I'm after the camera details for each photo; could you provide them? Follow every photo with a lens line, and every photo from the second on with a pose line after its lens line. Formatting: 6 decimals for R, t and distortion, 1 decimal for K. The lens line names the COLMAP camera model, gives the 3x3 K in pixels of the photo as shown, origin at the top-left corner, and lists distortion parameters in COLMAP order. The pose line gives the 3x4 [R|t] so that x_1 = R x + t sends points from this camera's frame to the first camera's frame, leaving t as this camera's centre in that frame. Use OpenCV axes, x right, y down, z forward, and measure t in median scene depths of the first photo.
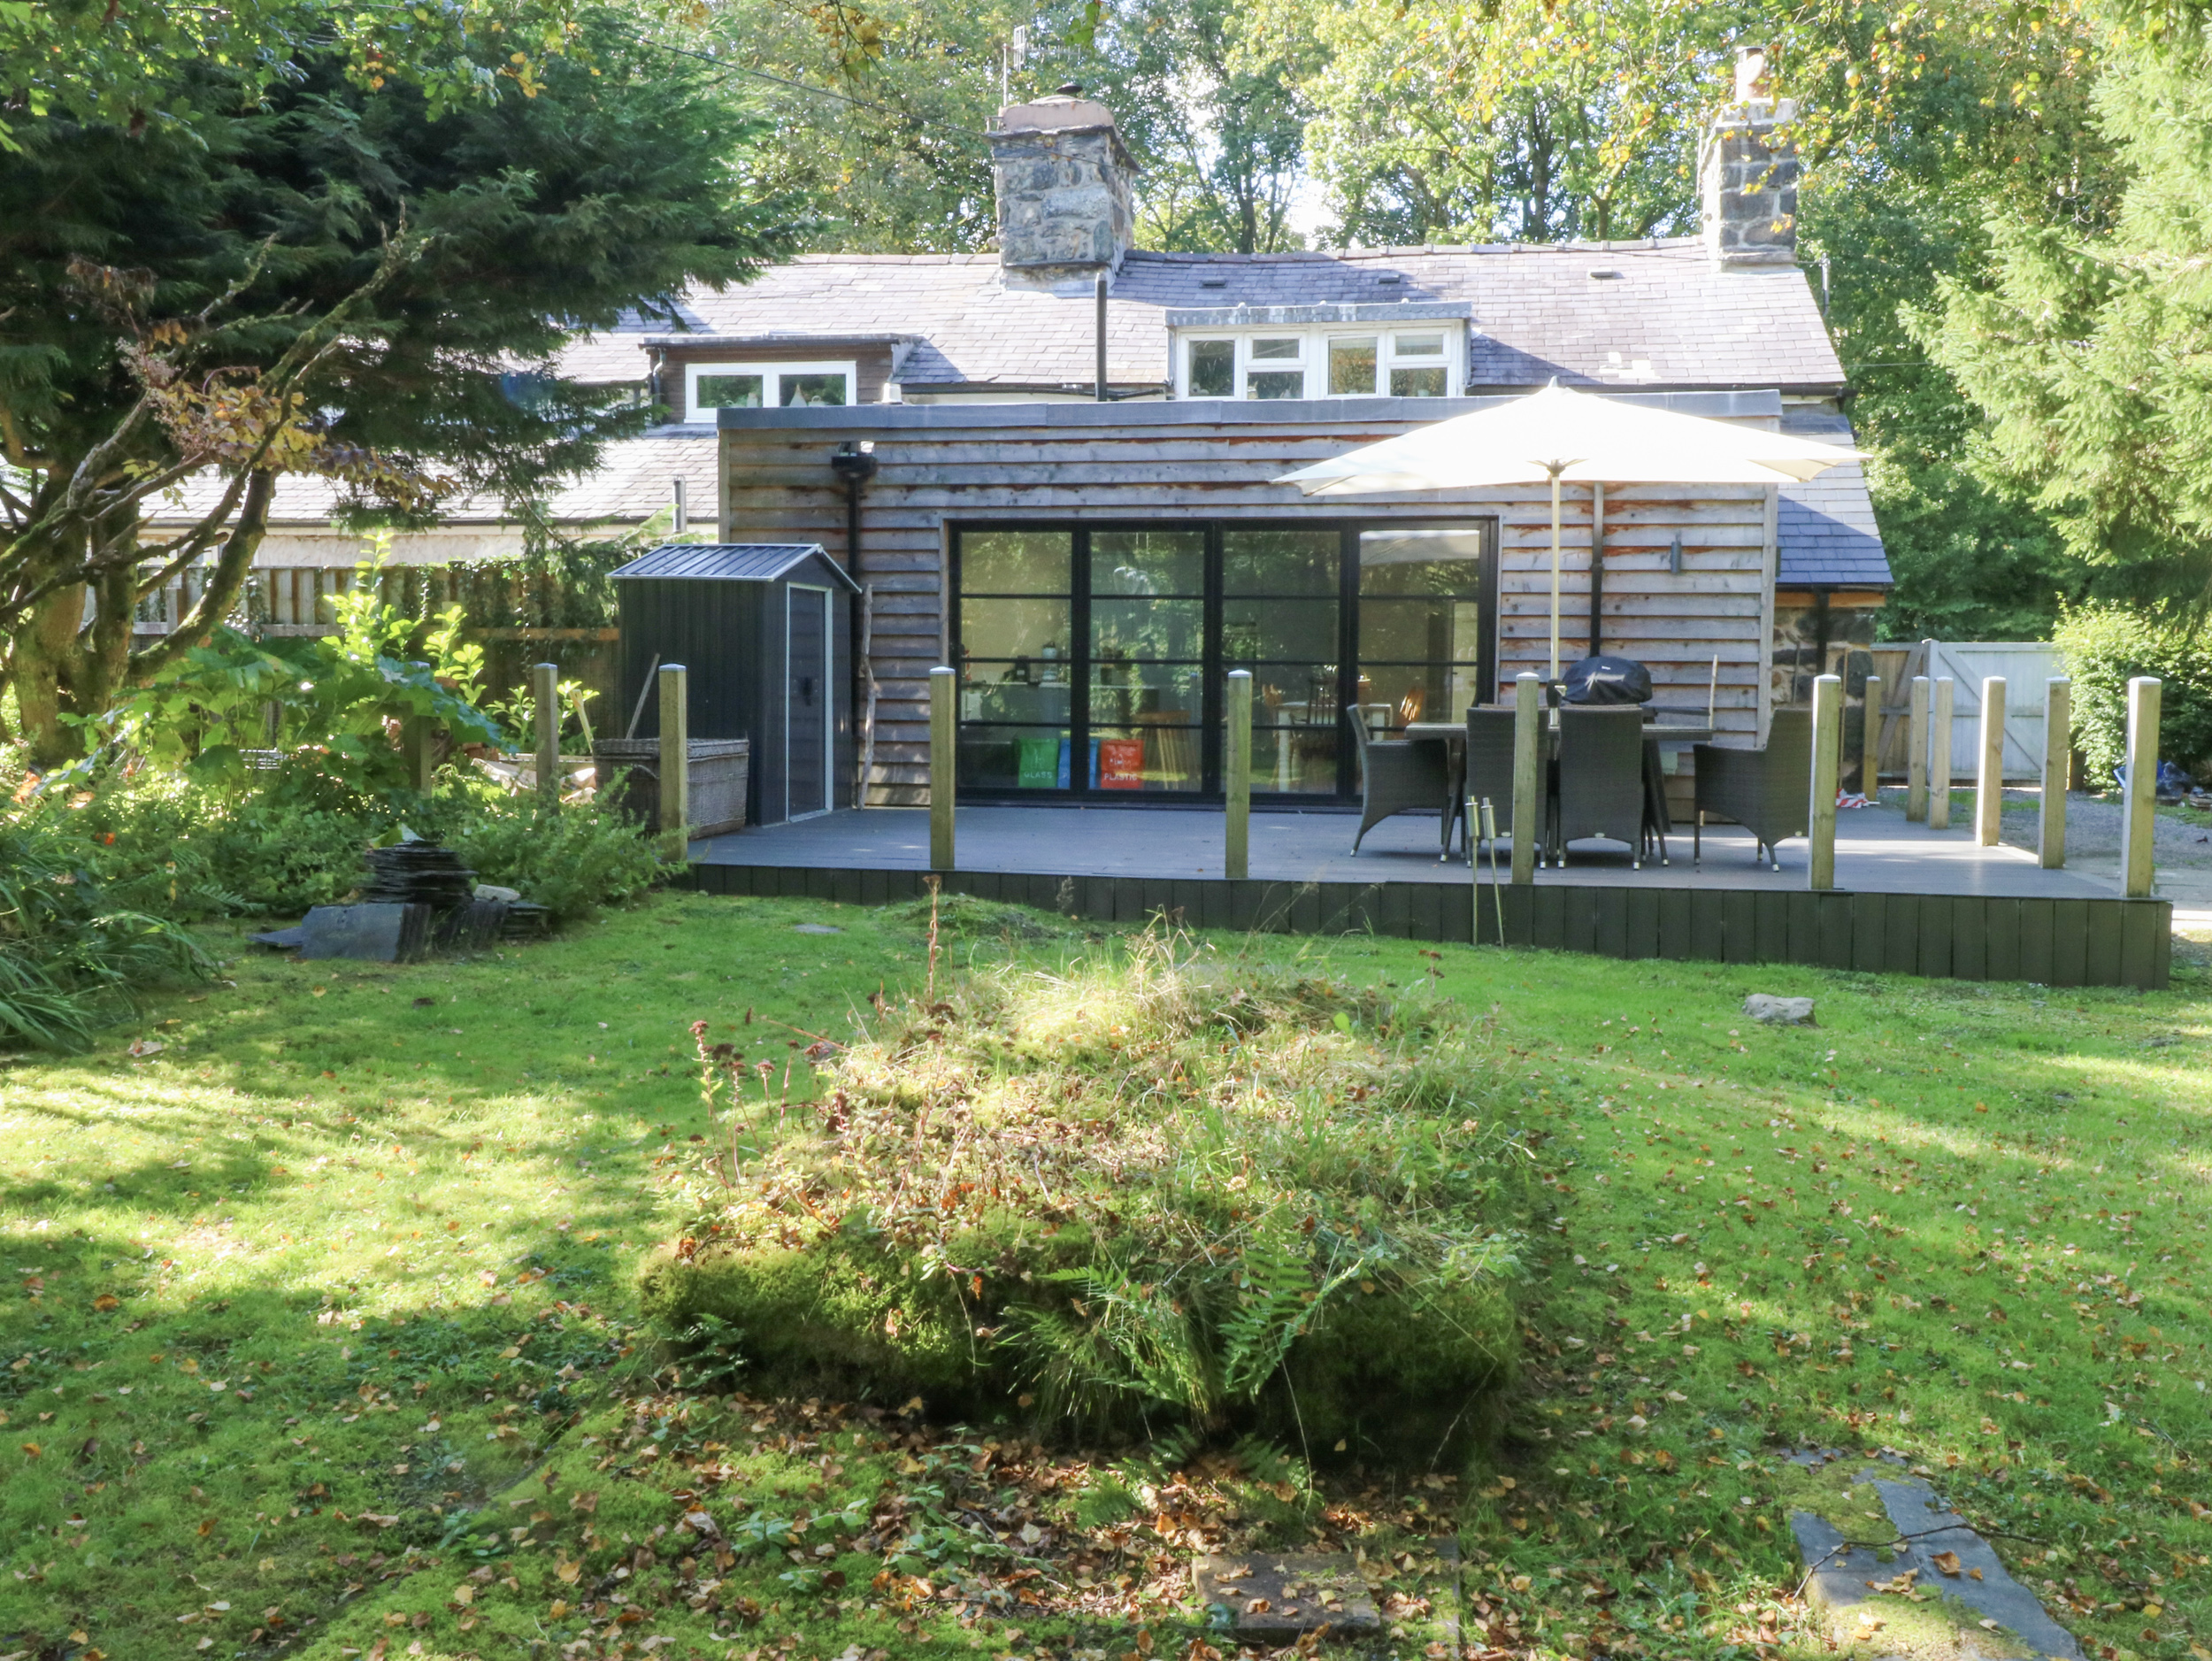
lens RADIAL K [[1796.4, 0, 1111.6], [0, 1796.4, 784.7], [0, 0, 1]] dist [0.037820, -0.065039]
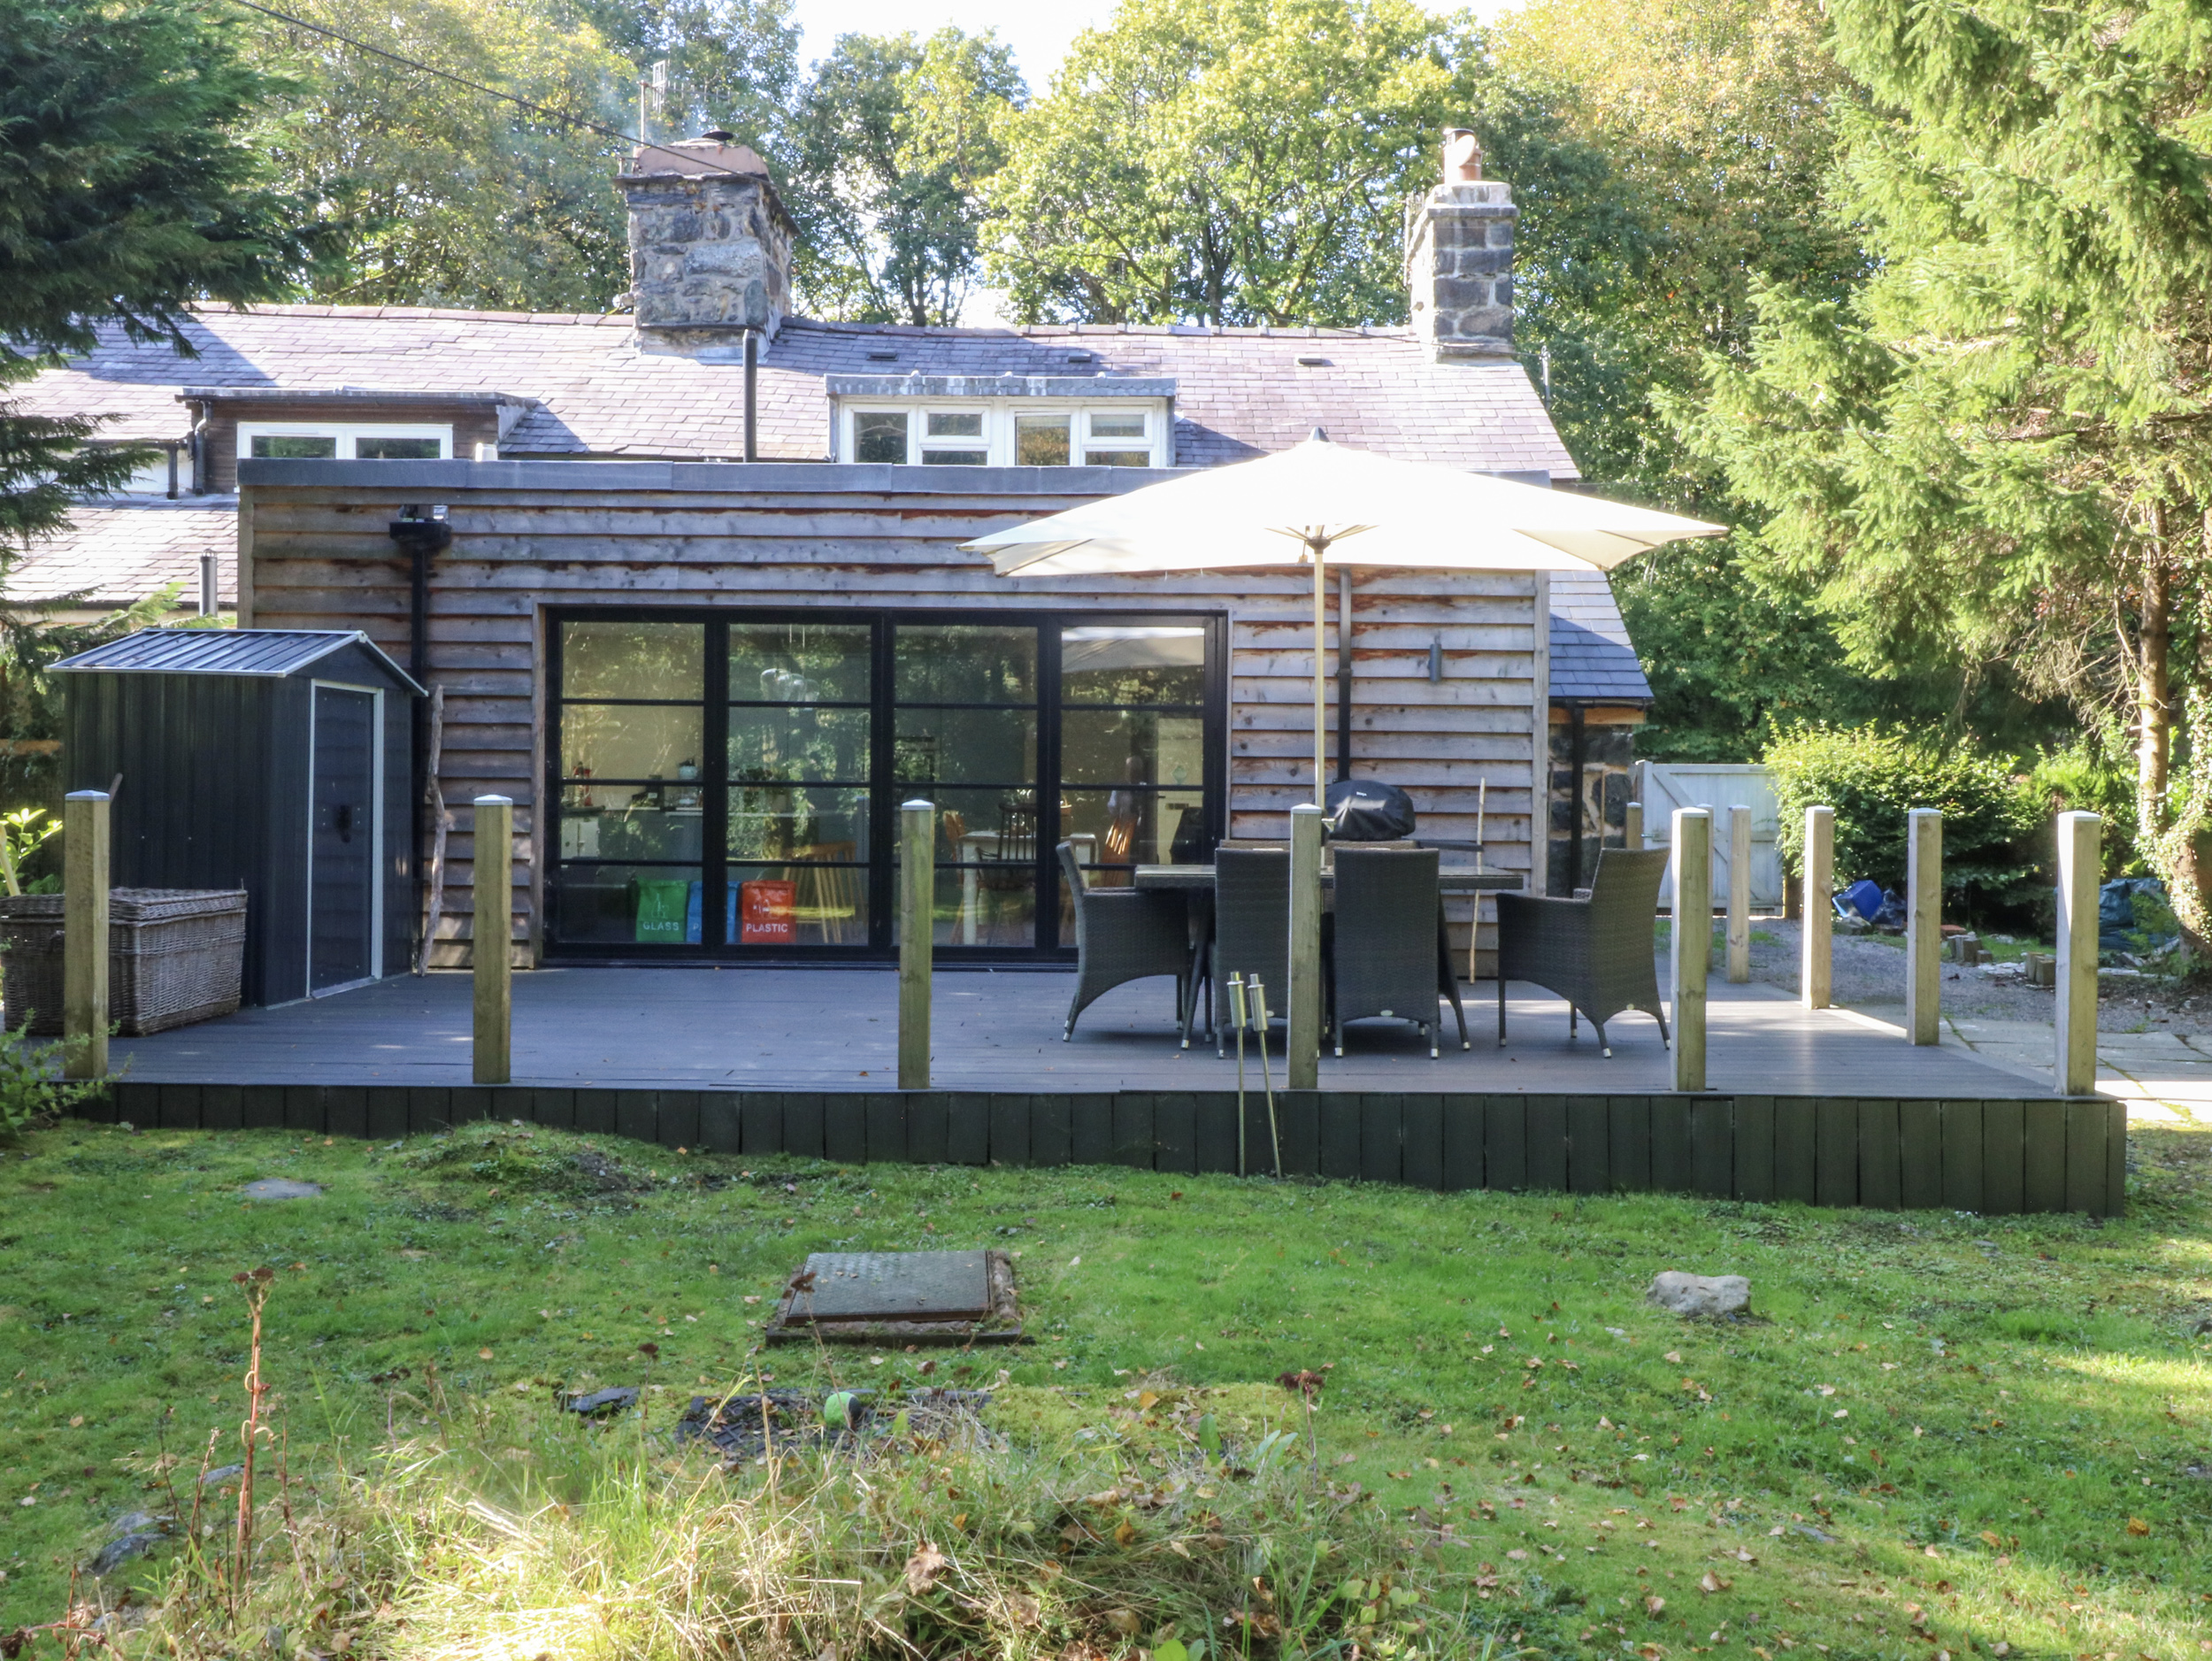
lens RADIAL K [[1796.4, 0, 1111.6], [0, 1796.4, 784.7], [0, 0, 1]] dist [0.037820, -0.065039]
pose [[0.983669, 0.001060, 0.179986, 0.011783], [0.010719, 0.997863, -0.064462, -0.014723], [-0.179669, 0.065338, 0.981555, 0.181218]]
